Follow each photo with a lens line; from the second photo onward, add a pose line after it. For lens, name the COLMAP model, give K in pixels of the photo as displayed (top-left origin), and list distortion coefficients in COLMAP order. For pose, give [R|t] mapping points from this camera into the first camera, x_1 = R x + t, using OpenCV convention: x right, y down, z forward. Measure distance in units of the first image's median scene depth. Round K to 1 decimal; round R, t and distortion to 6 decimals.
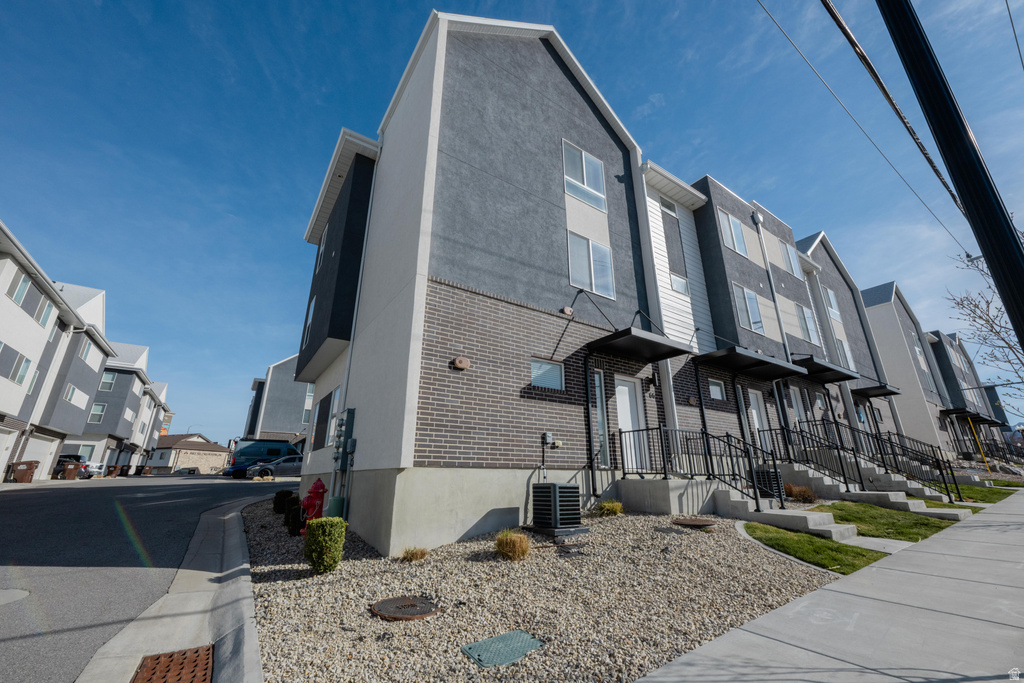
lens RADIAL K [[403.6, 0, 512.0], [0, 403.6, 341.5], [0, 0, 1]] dist [-0.000437, -0.000075]
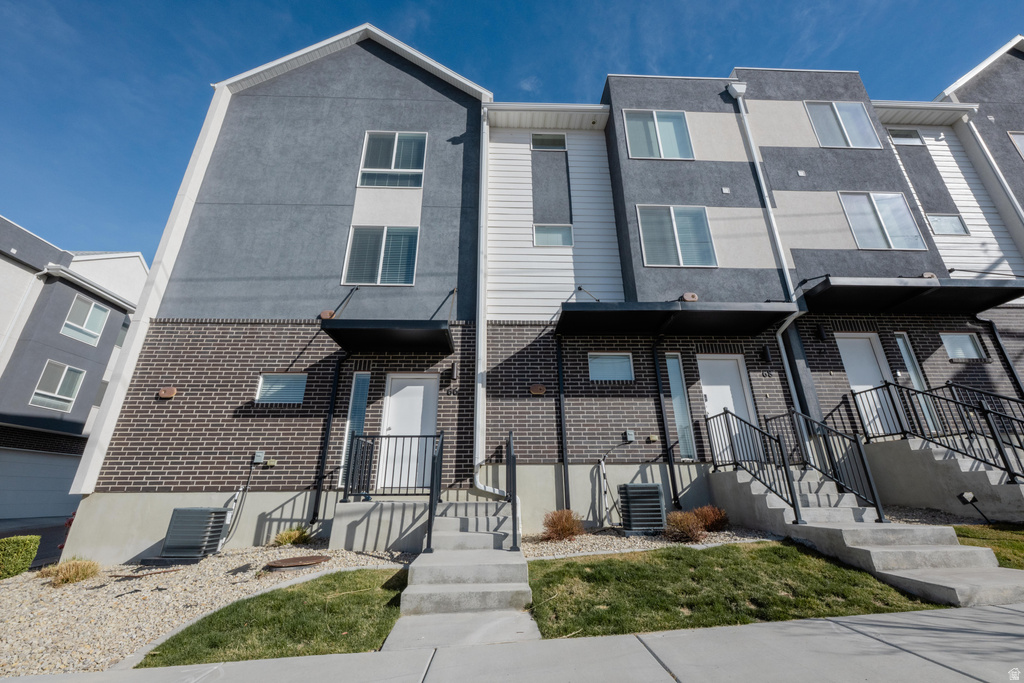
lens RADIAL K [[403.6, 0, 512.0], [0, 403.6, 341.5], [0, 0, 1]] dist [-0.000437, -0.000075]
pose [[0.845630, -0.197141, -0.496030, 0.985141], [0.181201, 0.980135, -0.080632, 0.141317], [0.502072, -0.021697, 0.864554, 0.442173]]
